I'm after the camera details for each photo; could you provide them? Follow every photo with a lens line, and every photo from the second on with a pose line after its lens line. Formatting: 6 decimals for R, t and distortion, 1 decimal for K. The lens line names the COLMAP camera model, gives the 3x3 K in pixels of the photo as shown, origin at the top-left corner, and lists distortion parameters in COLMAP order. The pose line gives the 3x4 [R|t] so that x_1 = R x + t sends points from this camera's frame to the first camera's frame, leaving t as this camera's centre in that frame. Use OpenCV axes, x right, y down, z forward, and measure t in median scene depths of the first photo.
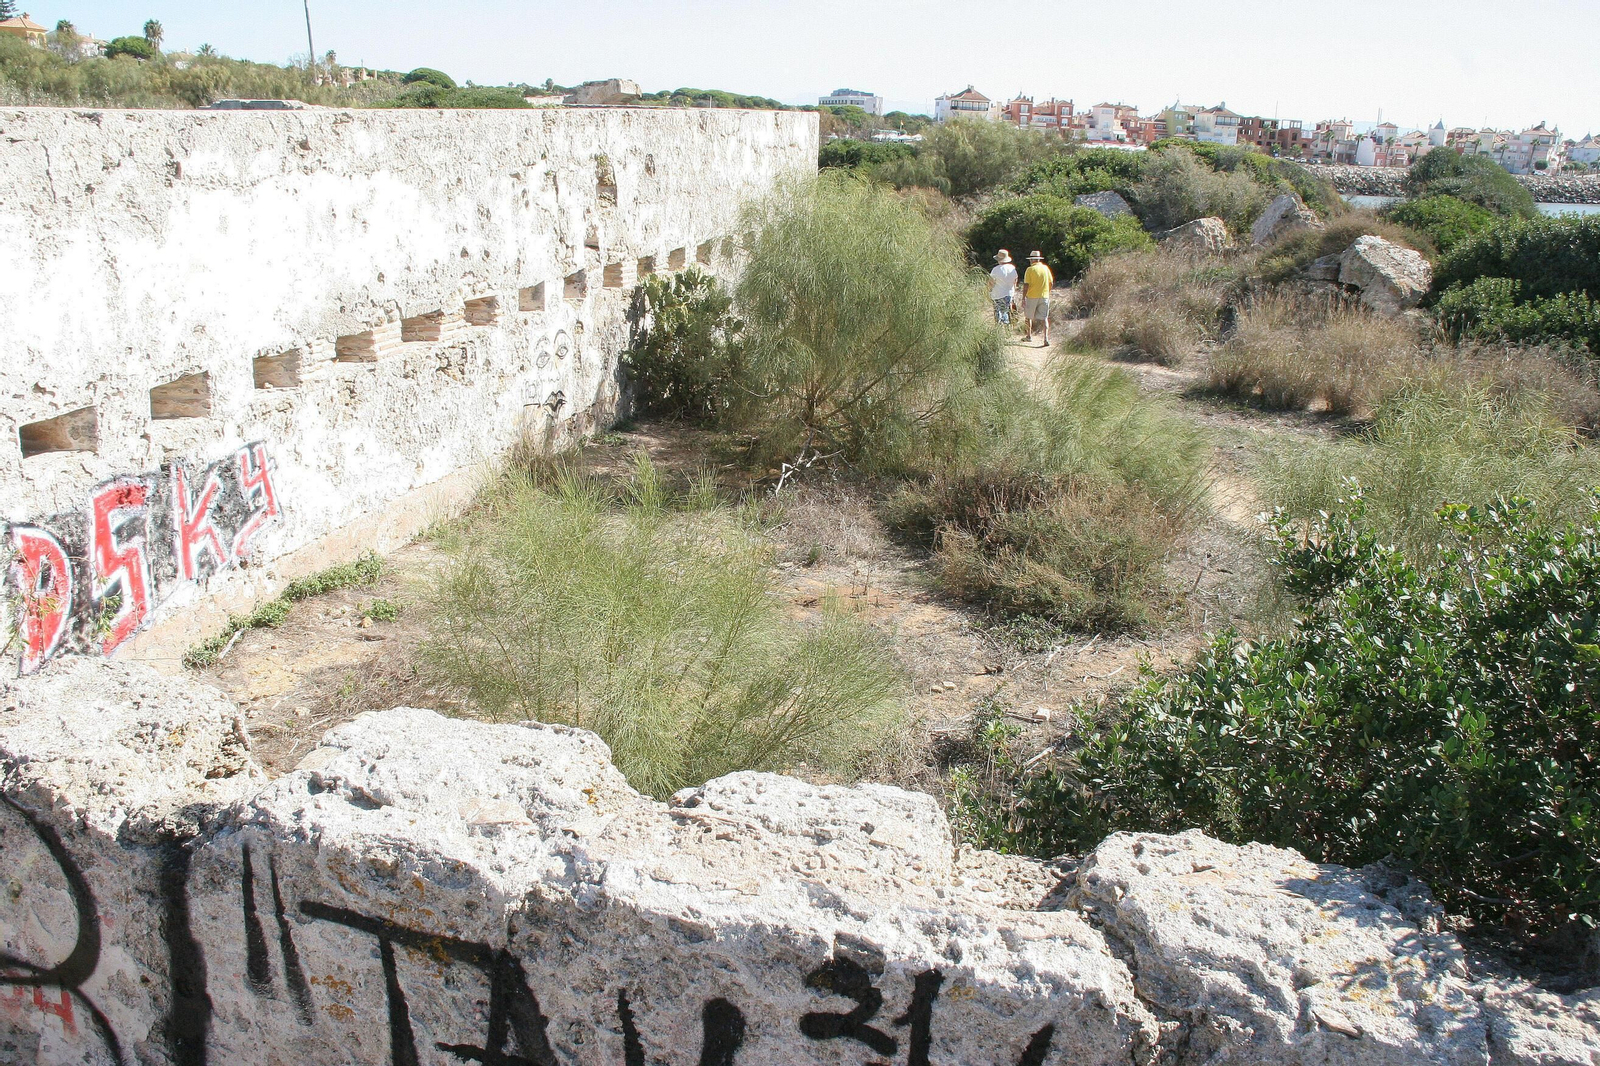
lens RADIAL K [[1336.2, 0, 796.6], [0, 1336.2, 552.2], [0, 0, 1]] dist [-0.185754, 0.164920]
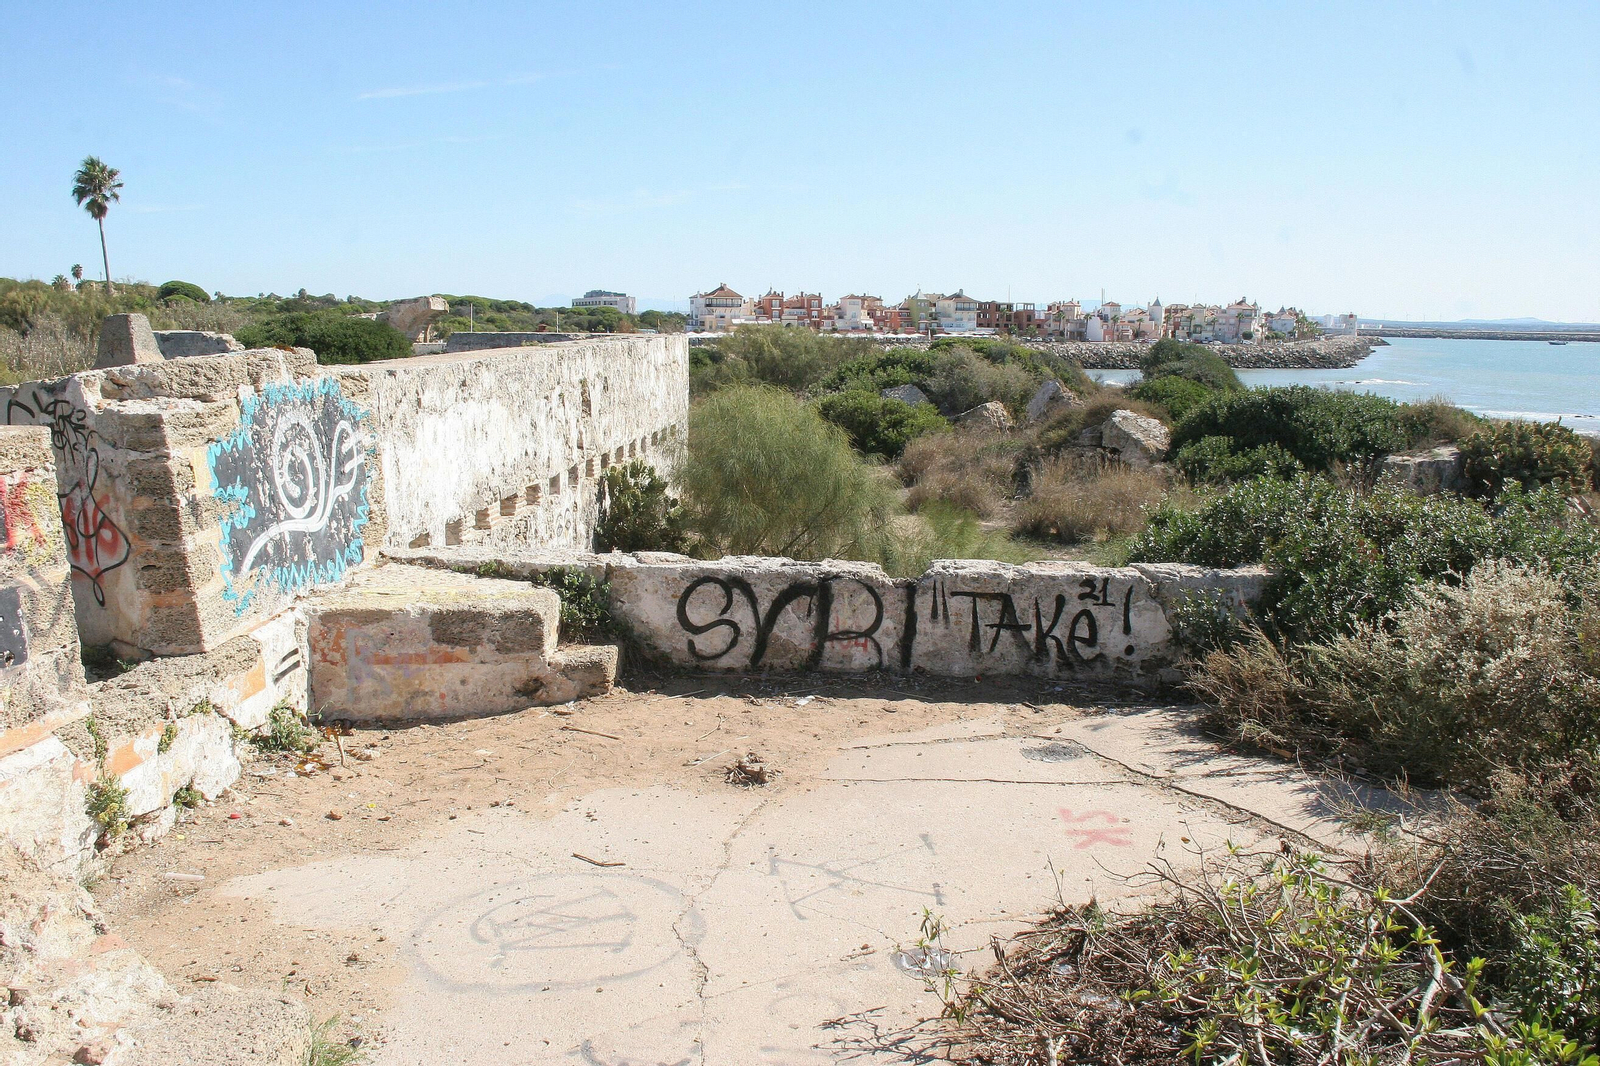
lens RADIAL K [[1336.2, 0, 796.6], [0, 1336.2, 552.2], [0, 0, 1]] dist [-0.185754, 0.164920]
pose [[0.983060, -0.057172, 0.174138, -0.116803], [0.081433, 0.987421, -0.135529, 0.049739], [-0.164199, 0.147413, 0.975350, -0.224409]]
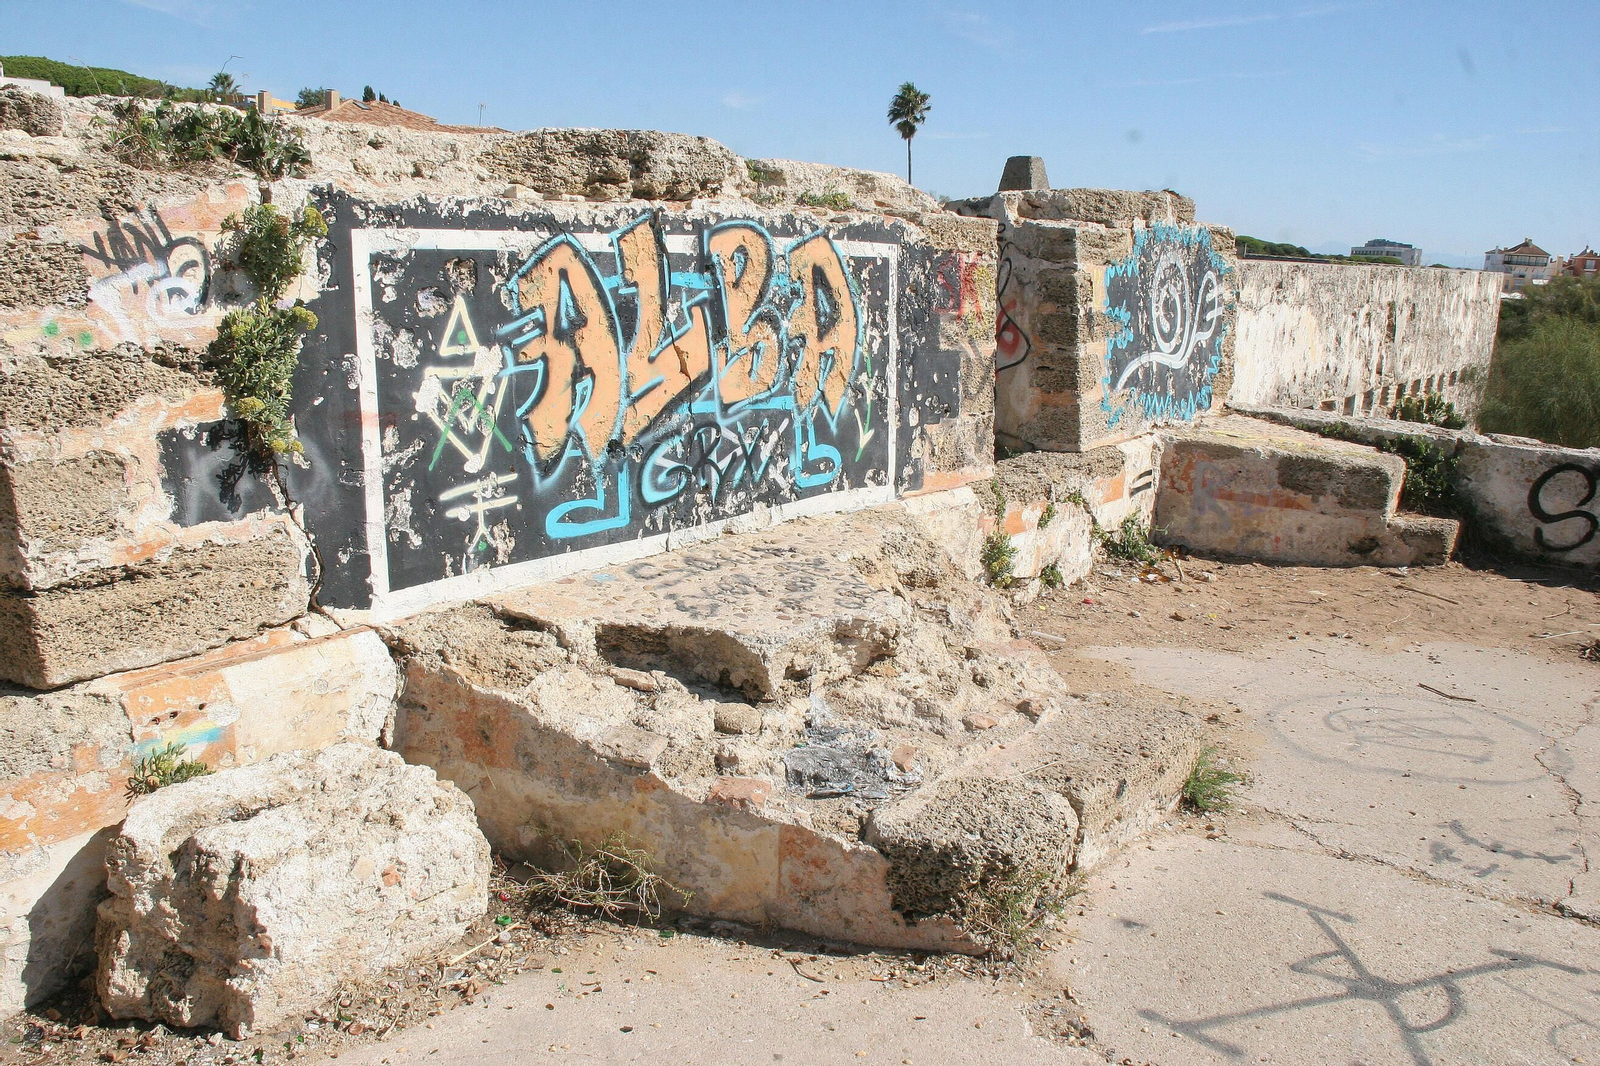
lens RADIAL K [[1336.2, 0, 796.6], [0, 1336.2, 552.2], [0, 0, 1]] dist [-0.185754, 0.164920]
pose [[0.928873, 0.095452, -0.357889, -0.139850], [-0.130592, 0.988574, -0.075278, 0.074702], [0.346614, 0.116661, 0.930725, -0.236790]]
